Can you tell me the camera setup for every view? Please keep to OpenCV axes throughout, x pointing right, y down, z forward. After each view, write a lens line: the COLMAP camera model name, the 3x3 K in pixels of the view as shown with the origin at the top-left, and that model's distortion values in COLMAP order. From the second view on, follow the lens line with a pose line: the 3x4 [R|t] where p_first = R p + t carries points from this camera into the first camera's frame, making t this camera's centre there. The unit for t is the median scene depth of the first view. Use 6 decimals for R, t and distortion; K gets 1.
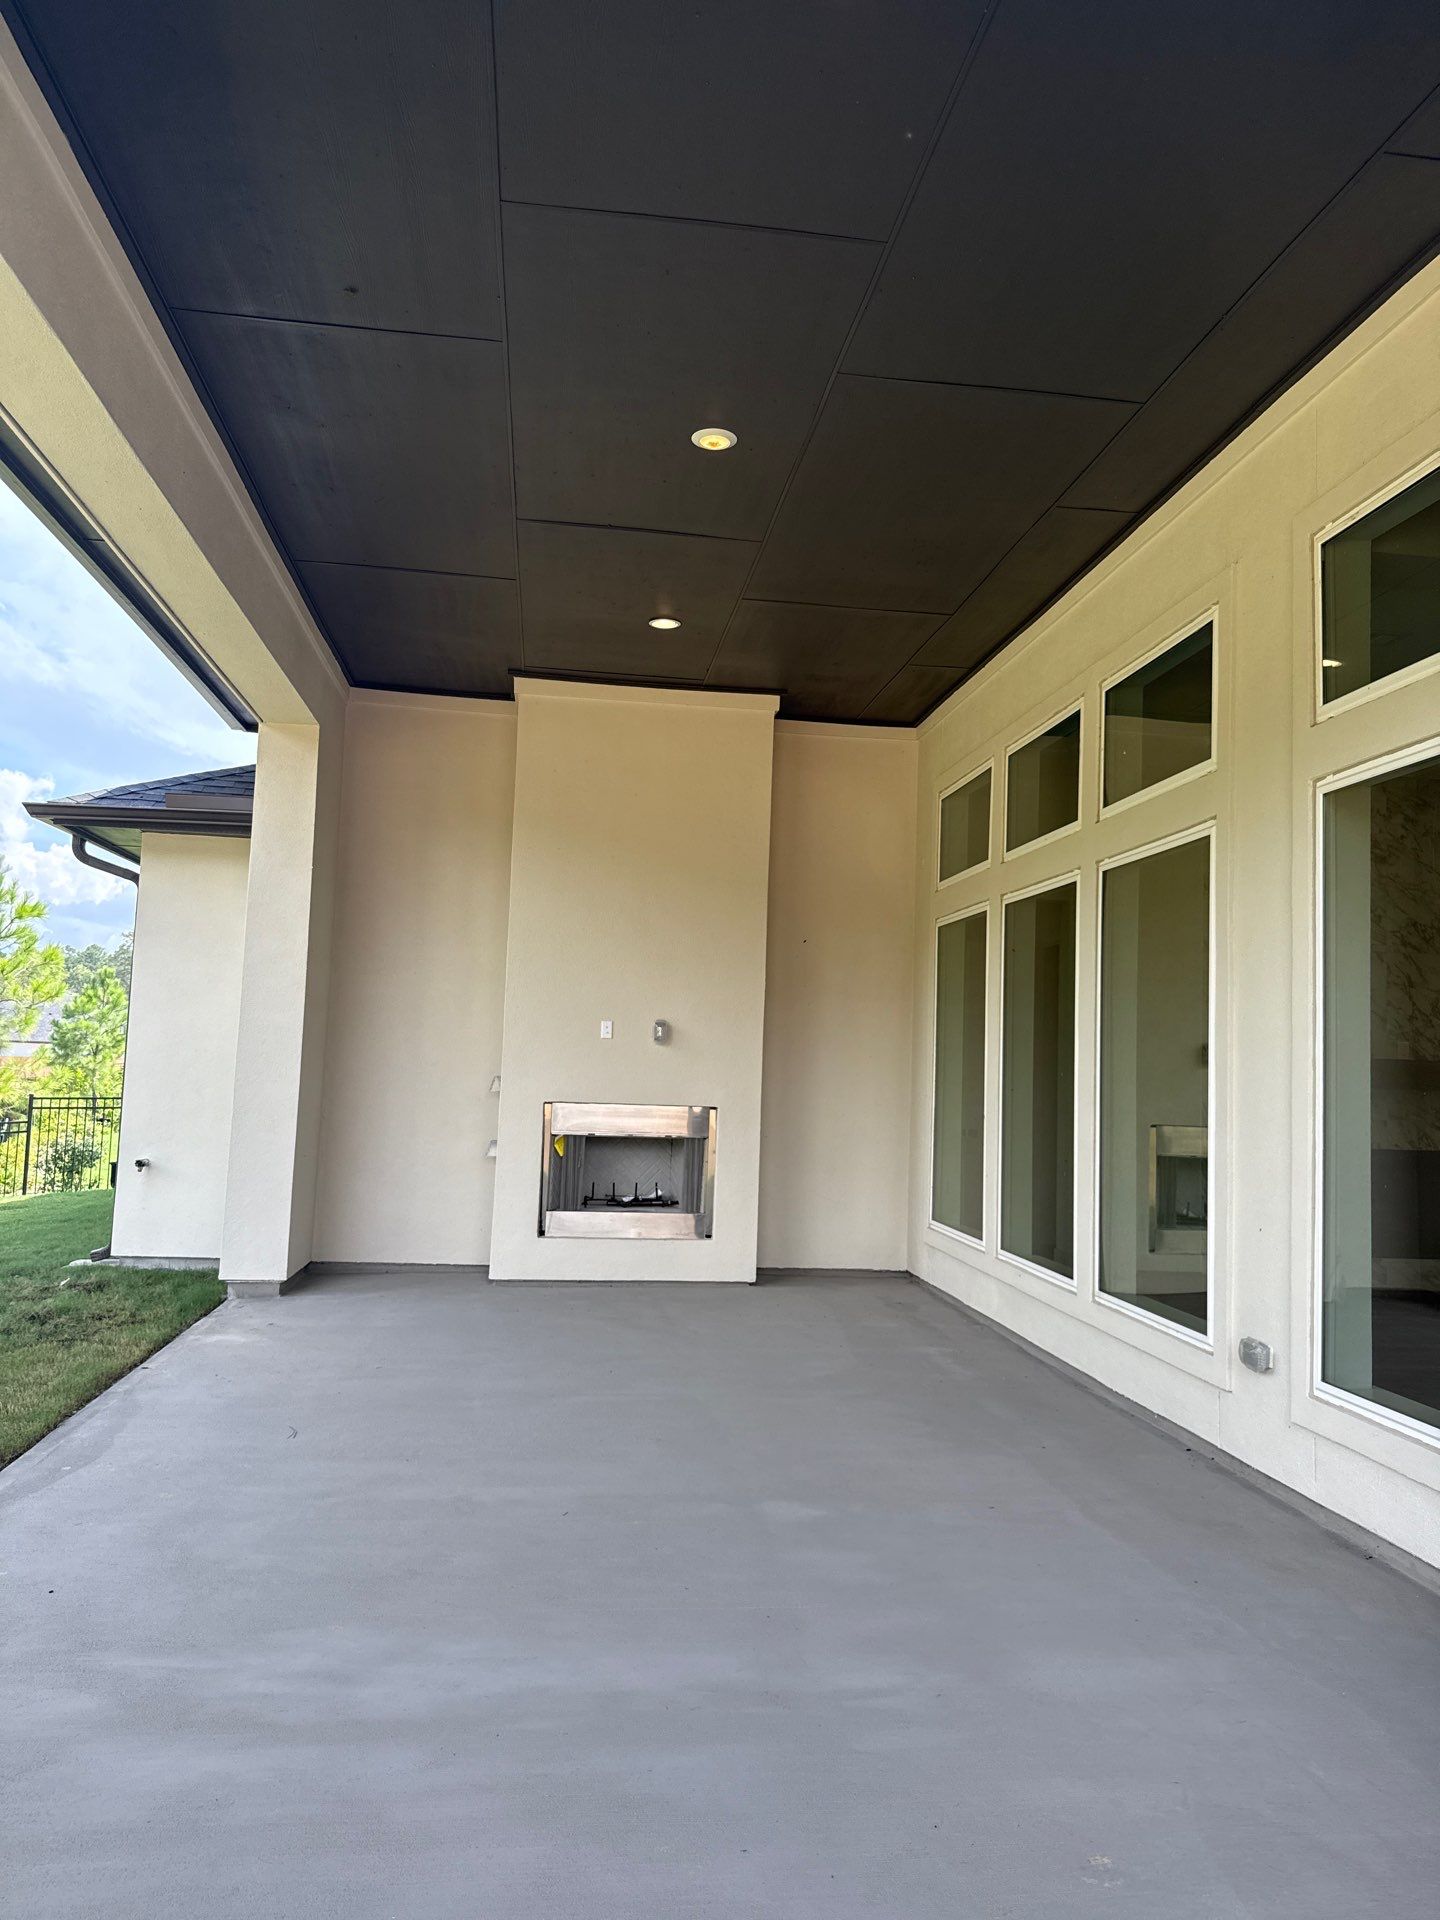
lens RADIAL K [[1299.3, 0, 720.0], [0, 1299.3, 960.0], [0, 0, 1]] dist [0.071337, -0.094529]
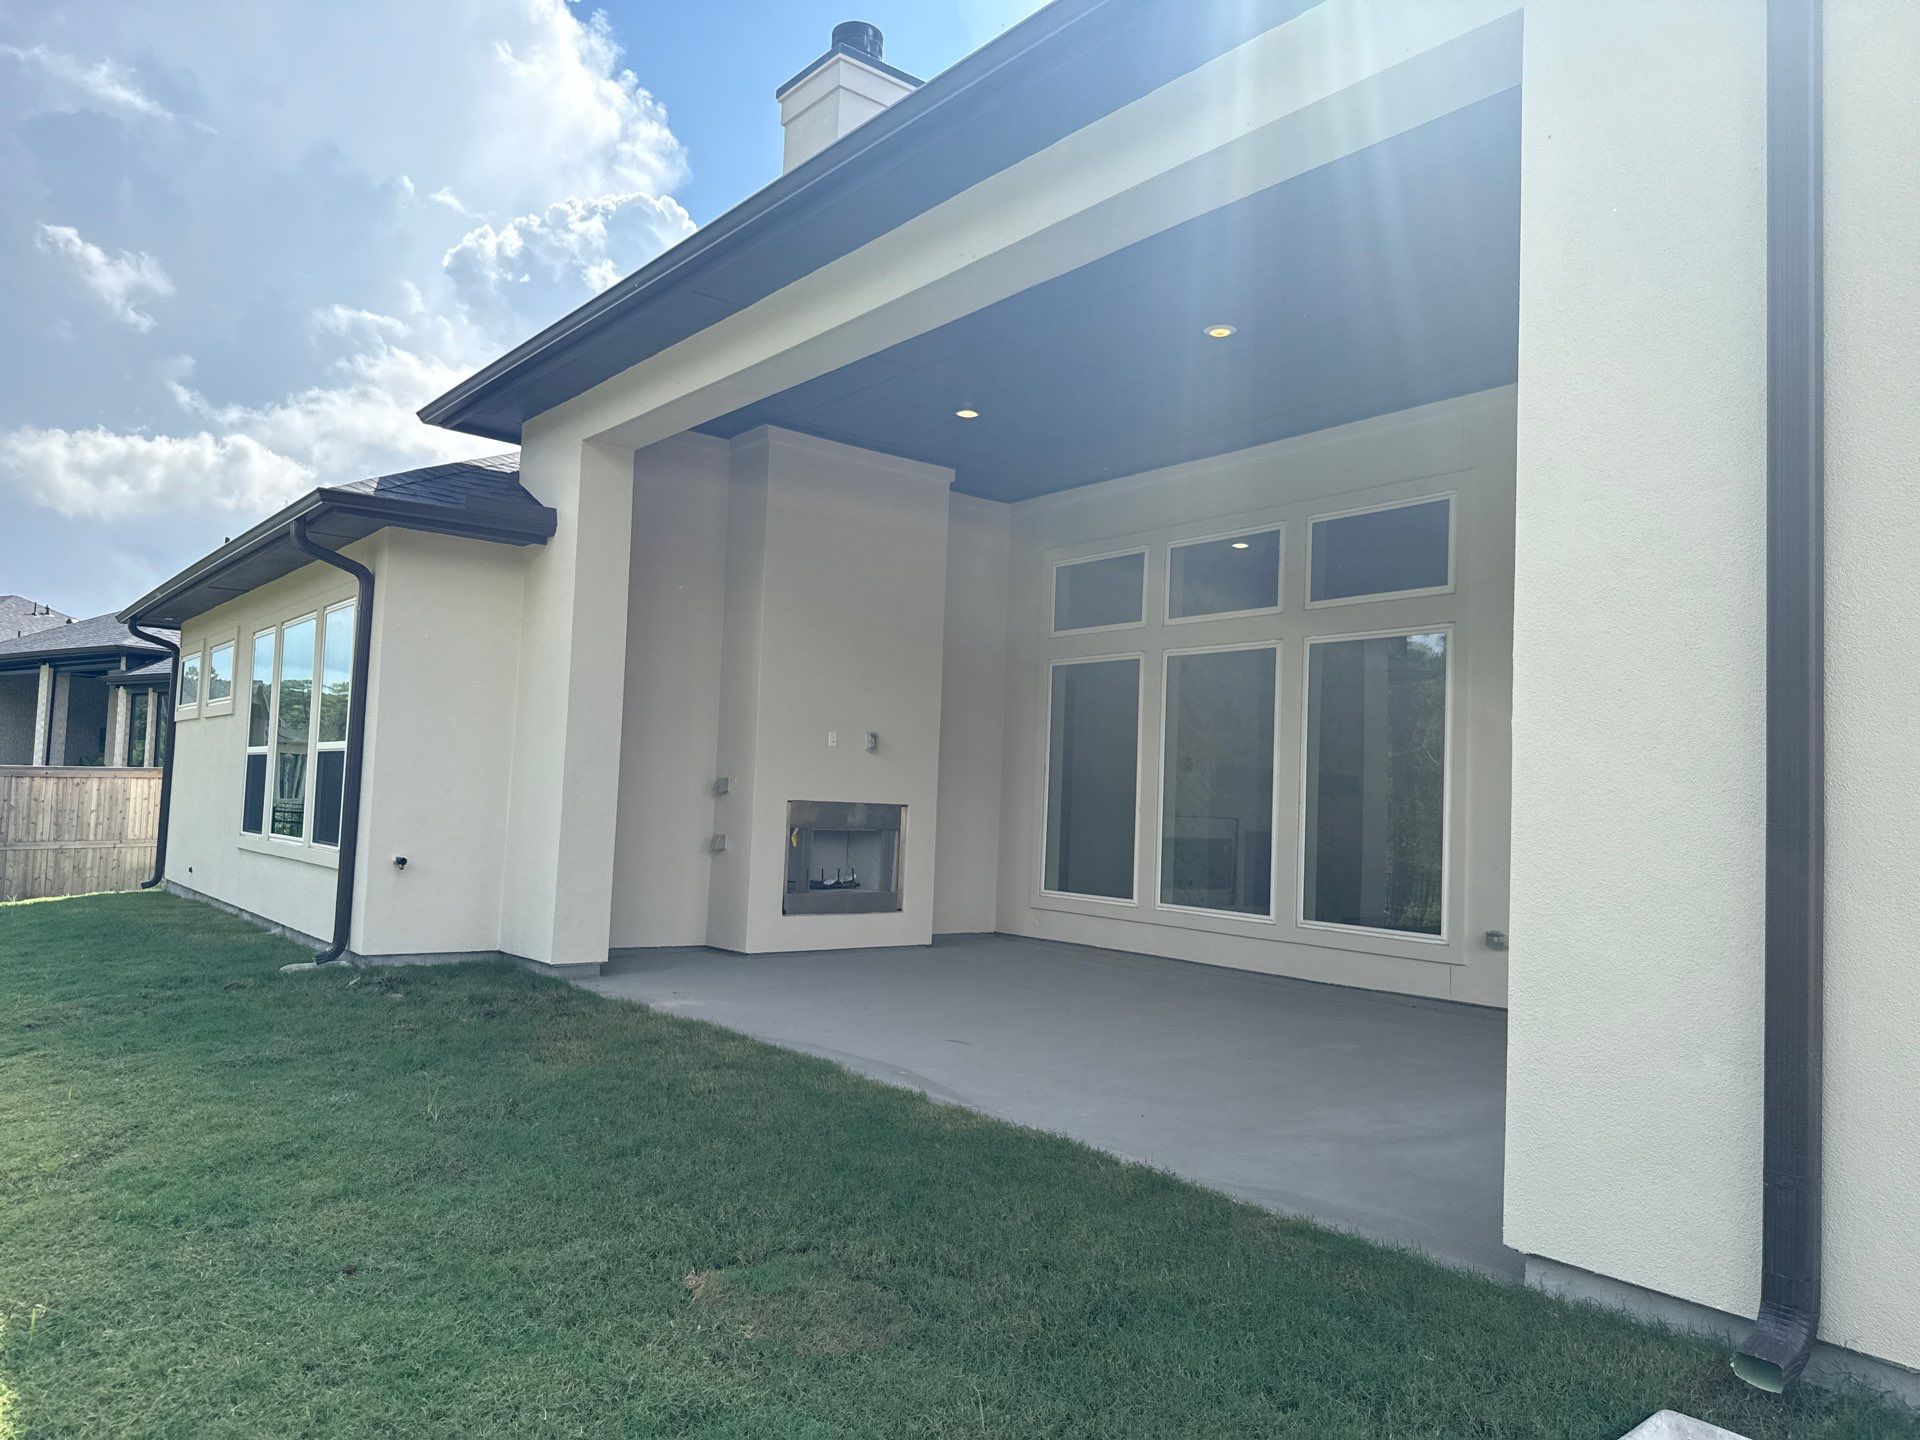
lens RADIAL K [[1299.3, 0, 981.8], [0, 1299.3, 722.5], [0, 0, 1]] dist [0.071337, -0.094529]
pose [[0.850162, 0.031386, 0.525585, -0.594642], [-0.047987, 0.998686, 0.017984, 0.011015], [-0.524330, -0.040510, 0.850551, -0.071363]]
